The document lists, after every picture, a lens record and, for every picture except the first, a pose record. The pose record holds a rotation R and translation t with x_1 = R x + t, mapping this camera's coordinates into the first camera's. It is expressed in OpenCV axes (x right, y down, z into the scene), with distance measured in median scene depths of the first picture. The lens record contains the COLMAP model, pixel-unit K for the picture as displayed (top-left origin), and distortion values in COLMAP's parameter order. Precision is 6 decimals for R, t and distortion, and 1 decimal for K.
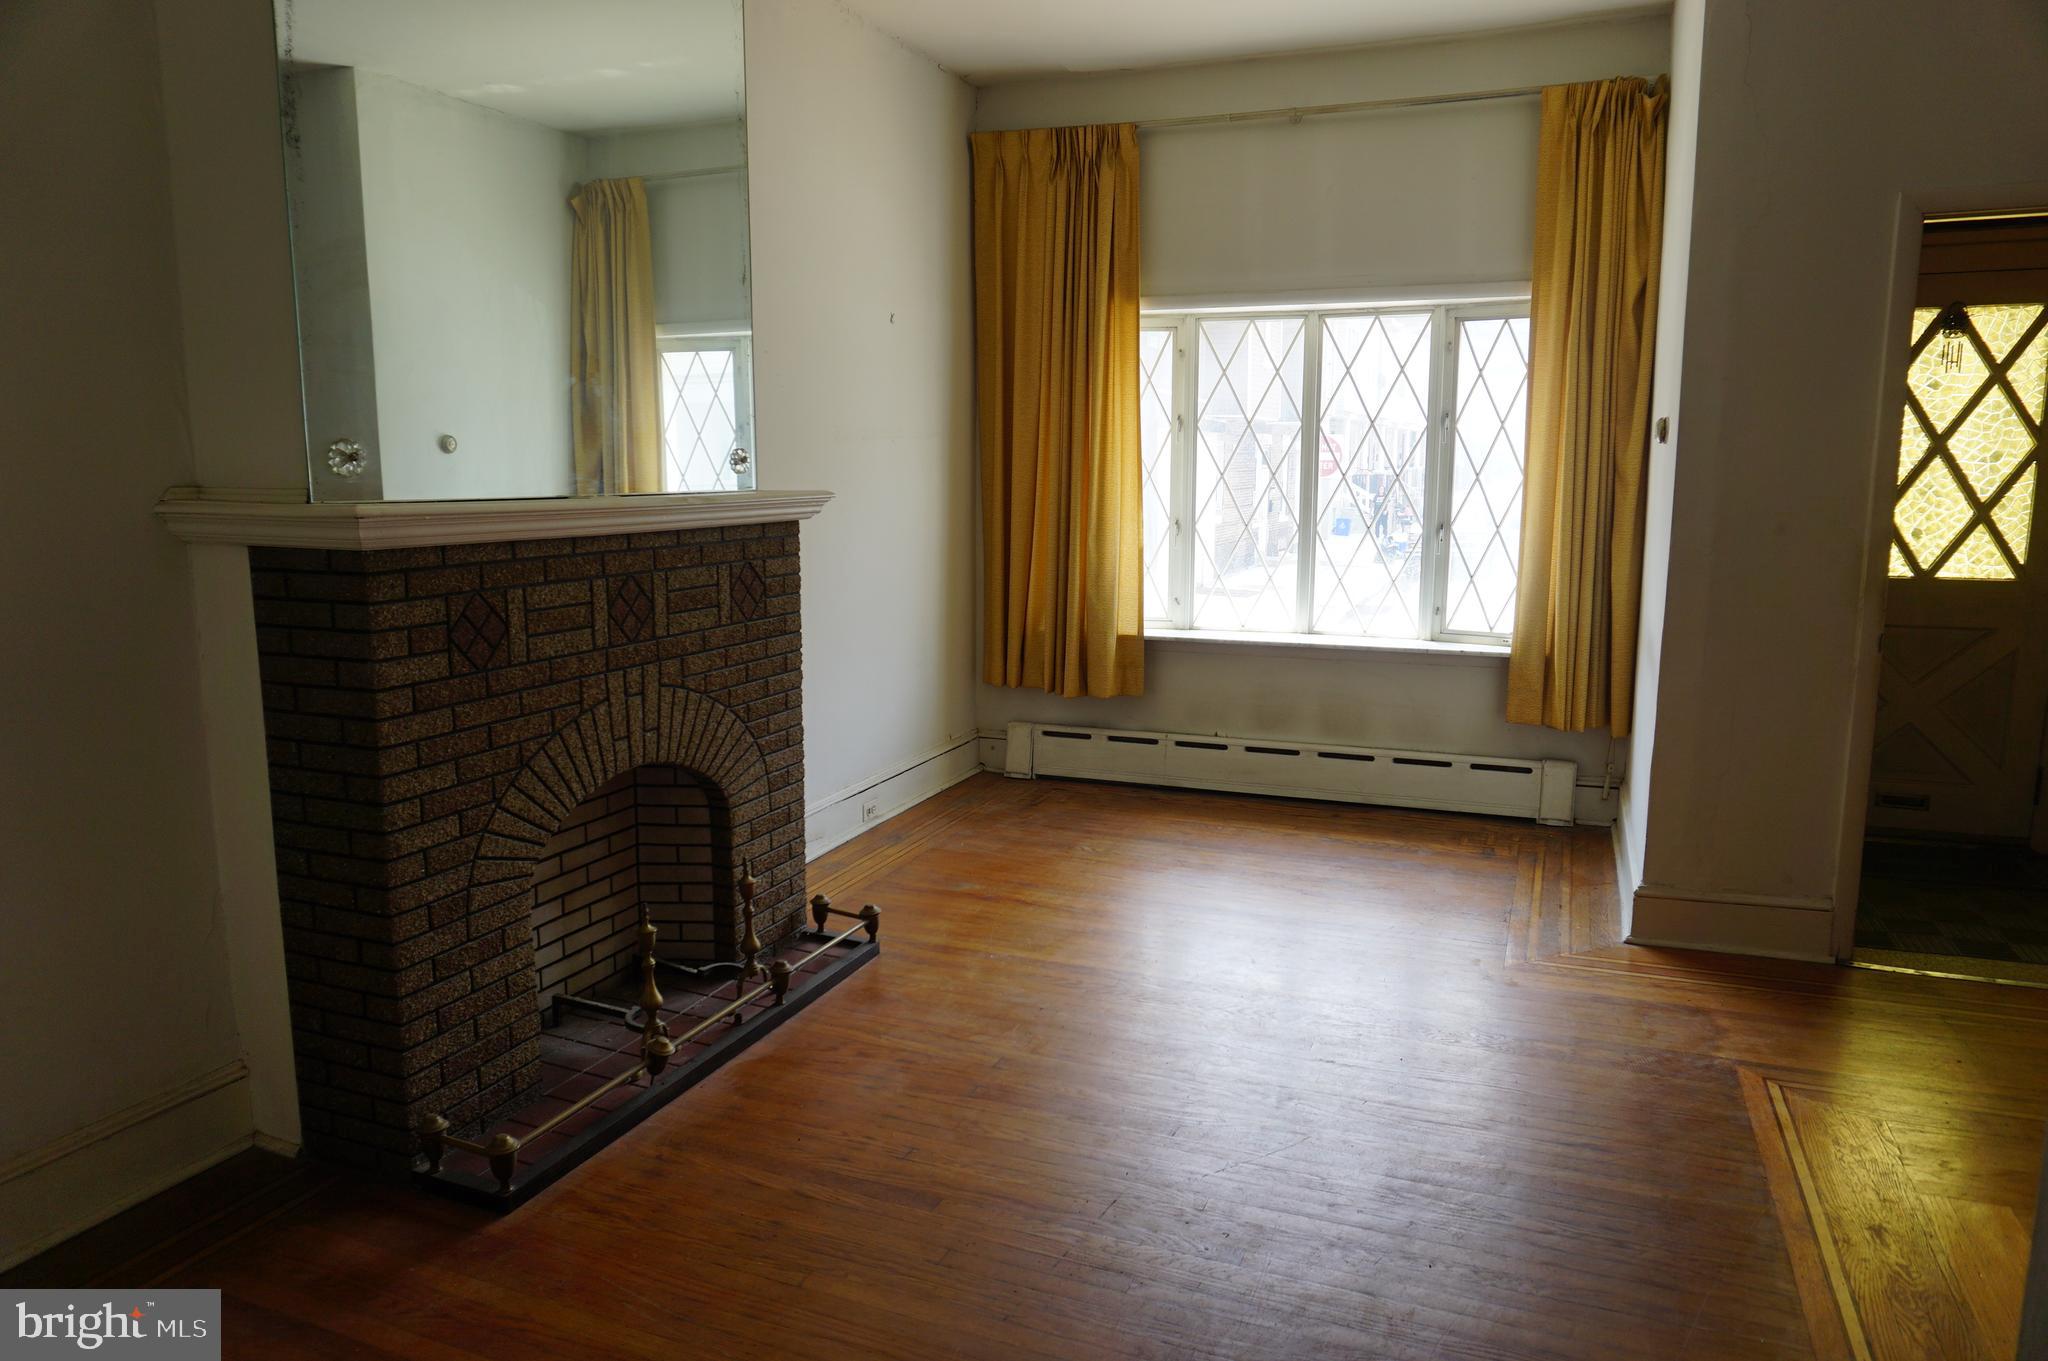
lens RADIAL K [[1370.3, 0, 1016.7], [0, 1370.3, 686.2], [0, 0, 1]] dist [-0.053148, 0.046046]
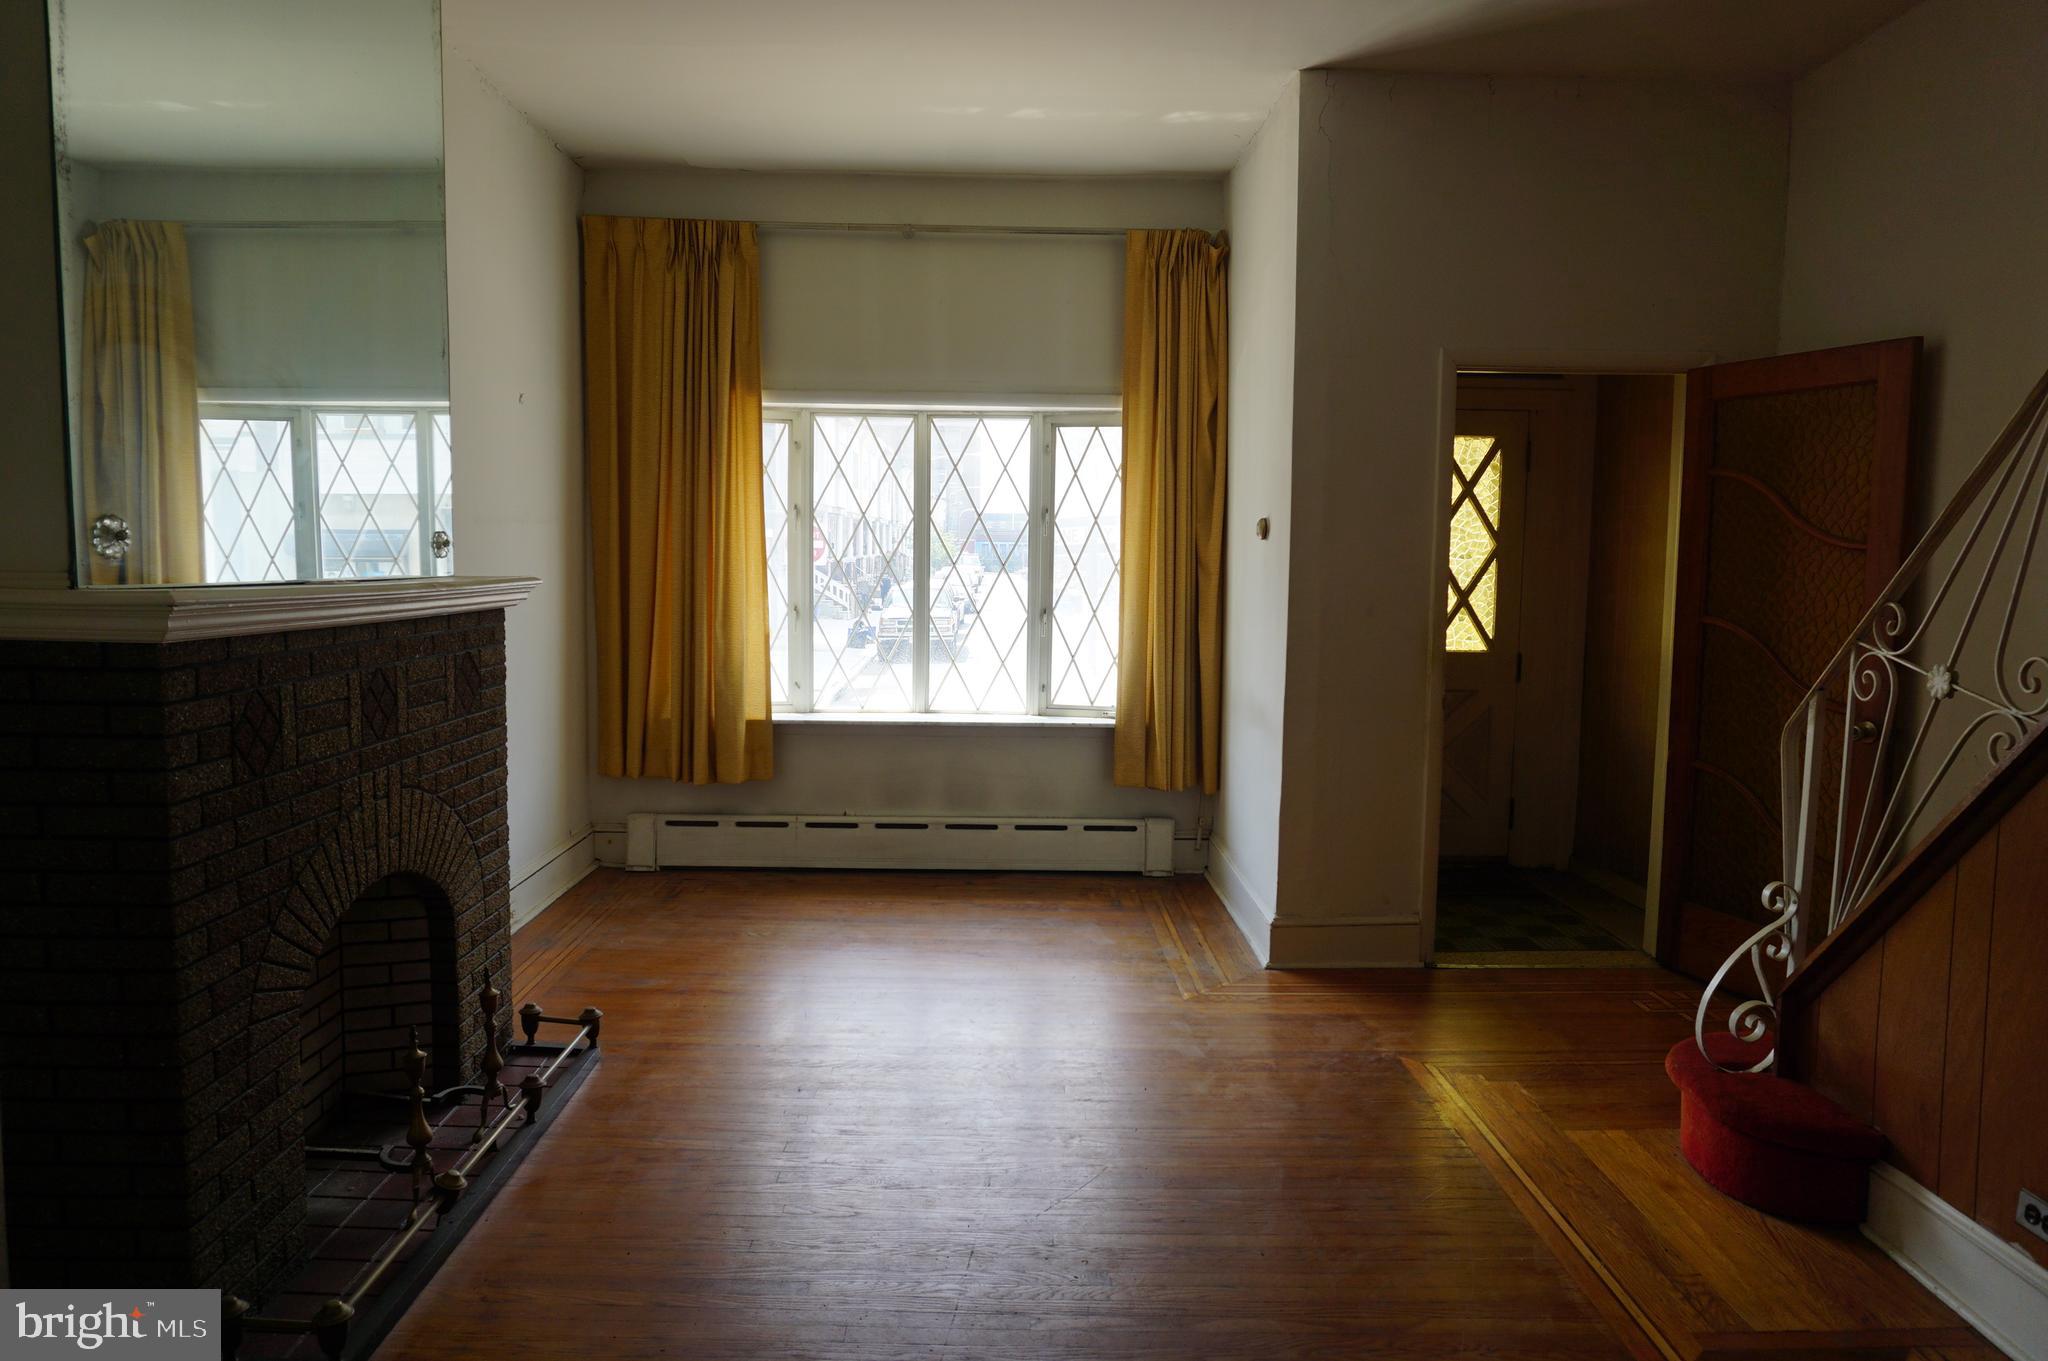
lens RADIAL K [[1370.3, 0, 1016.7], [0, 1370.3, 686.2], [0, 0, 1]] dist [-0.053148, 0.046046]
pose [[0.921512, -0.024207, 0.387594, -0.157201], [0.048203, 0.997467, -0.052307, -0.000259], [-0.385346, 0.066885, 0.920345, -0.002613]]
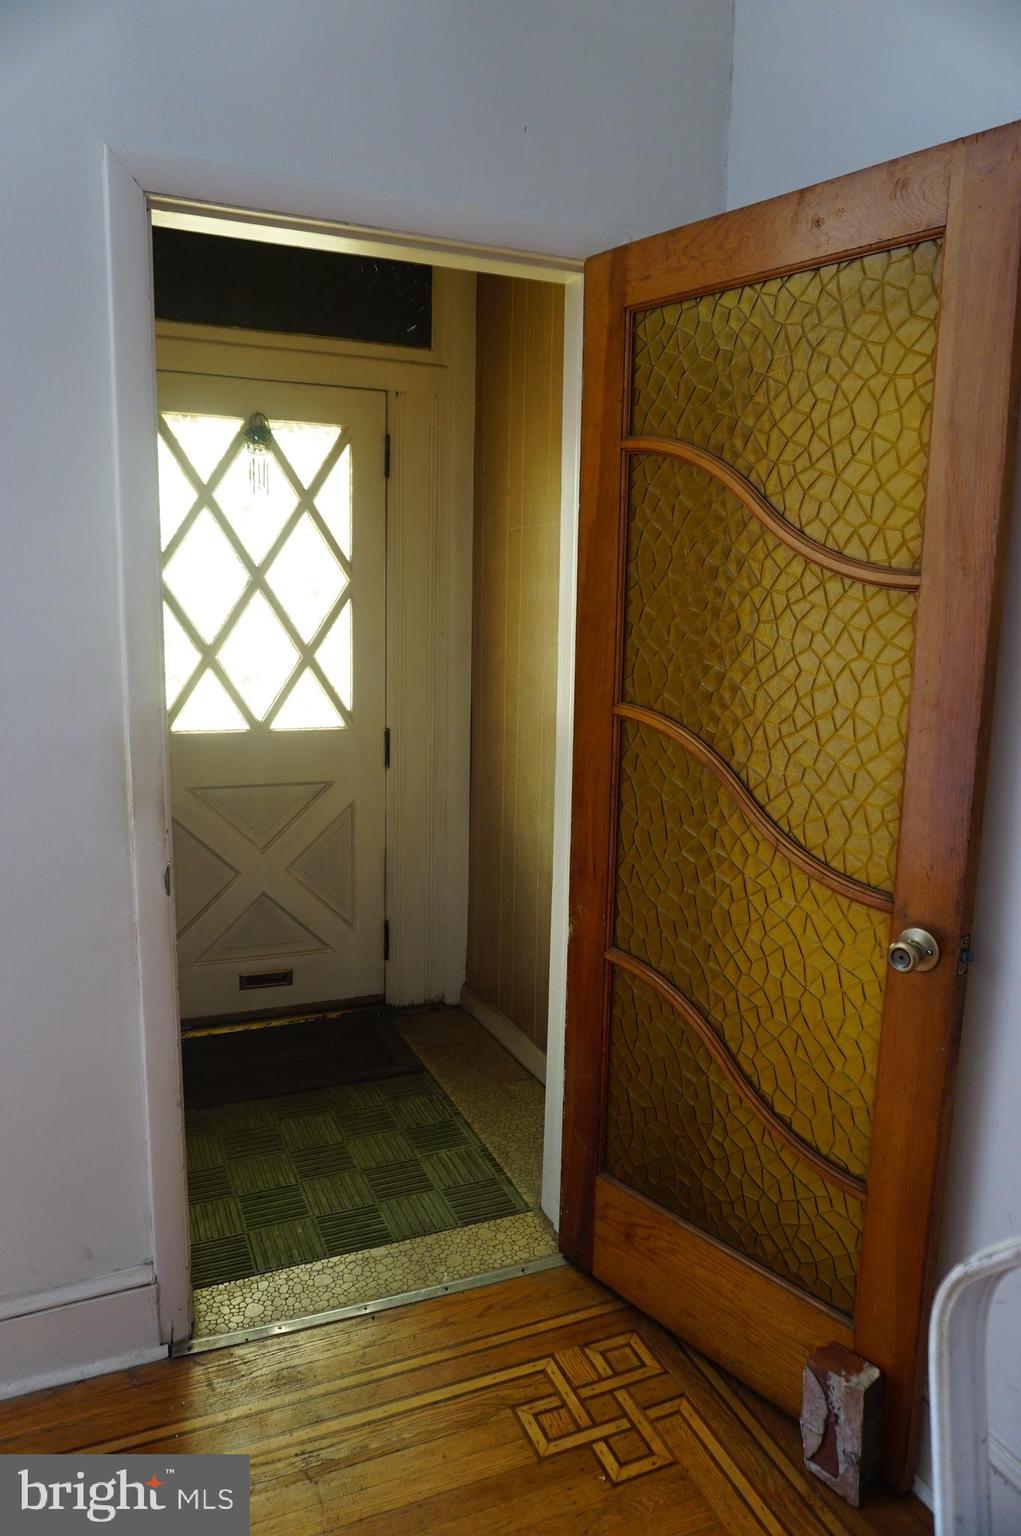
lens RADIAL K [[1027.7, 0, 510.9], [0, 1027.7, 767.8], [0, 0, 1]] dist [-0.053148, 0.046046]
pose [[0.712633, -0.097130, 0.694780, 0.317201], [0.091546, 0.994776, 0.045172, -0.069605], [-0.695538, 0.031413, 0.717802, 0.401998]]
